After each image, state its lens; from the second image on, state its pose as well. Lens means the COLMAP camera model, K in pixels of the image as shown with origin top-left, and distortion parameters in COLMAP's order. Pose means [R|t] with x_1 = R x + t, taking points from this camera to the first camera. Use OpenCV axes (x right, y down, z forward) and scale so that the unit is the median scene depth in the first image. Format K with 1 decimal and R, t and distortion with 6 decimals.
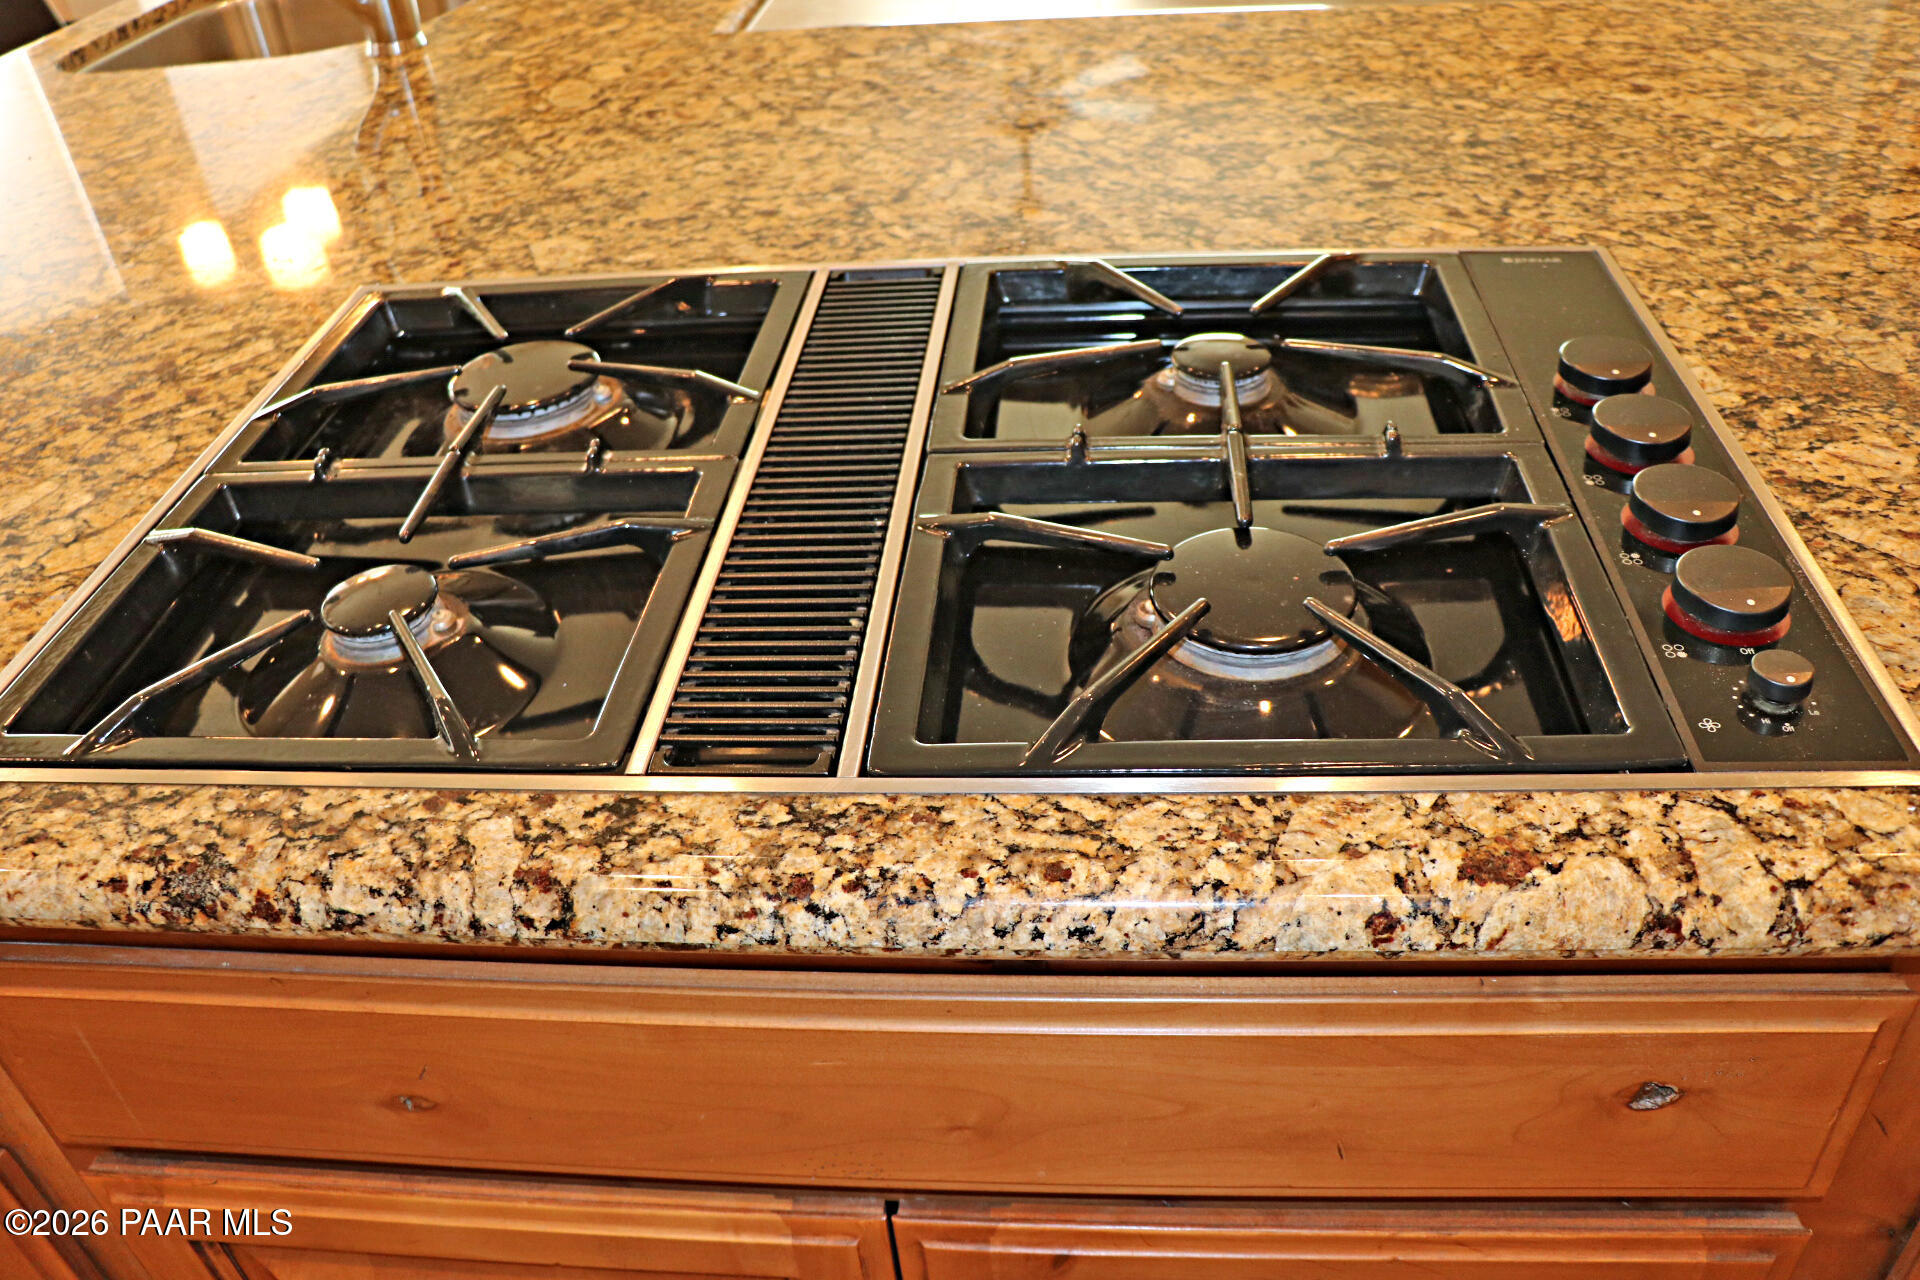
lens RADIAL K [[1561.7, 0, 946.5], [0, 1561.7, 646.9], [0, 0, 1]] dist [-0.189768, 0.153685]
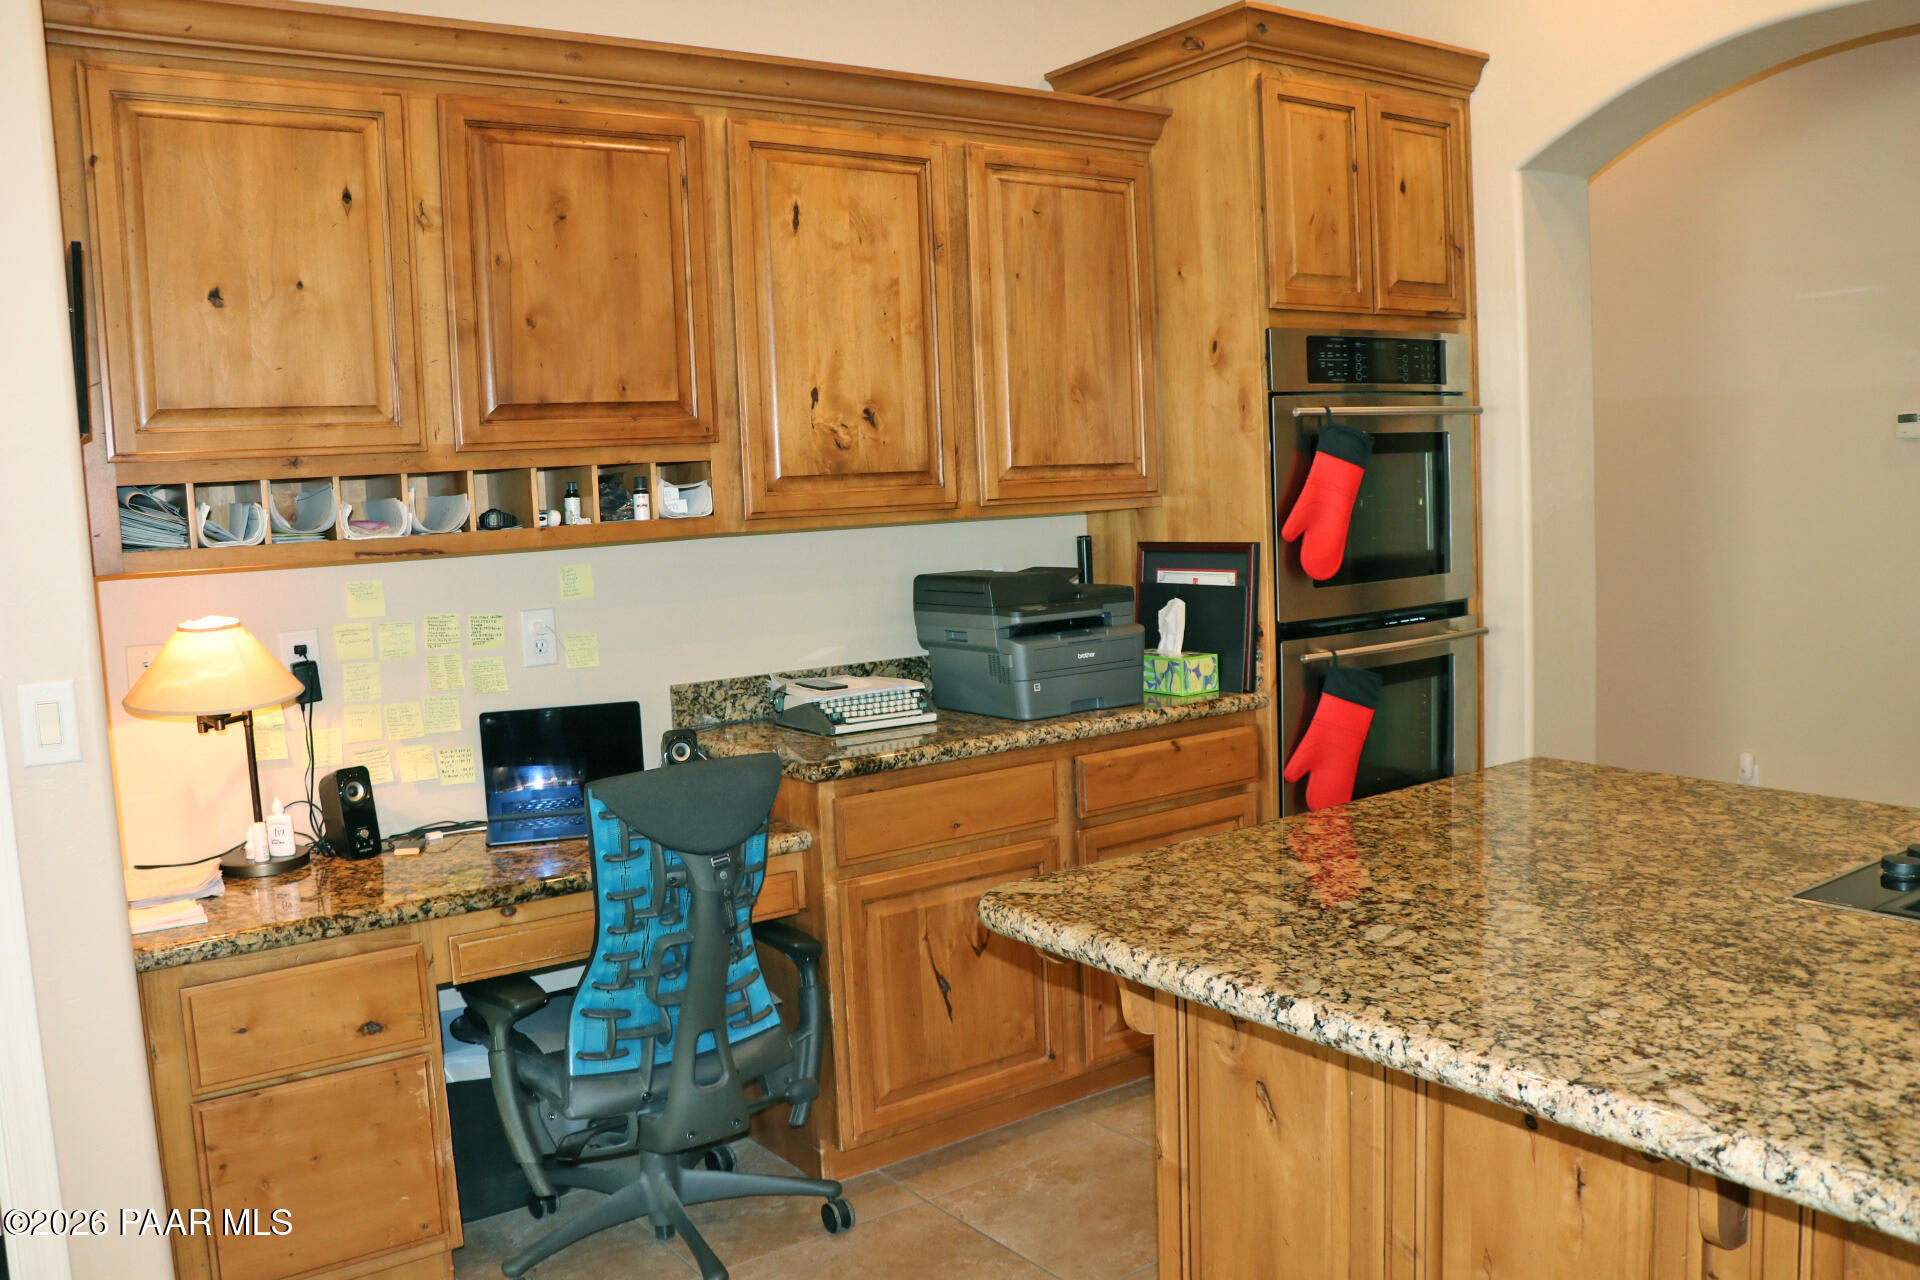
lens RADIAL K [[1561.7, 0, 946.5], [0, 1561.7, 646.9], [0, 0, 1]] dist [-0.189768, 0.153685]
pose [[-0.631205, 0.025081, 0.775210, -0.242711], [0.531681, 0.741688, 0.408918, -1.382041], [-0.564708, 0.670276, -0.481493, 1.767053]]
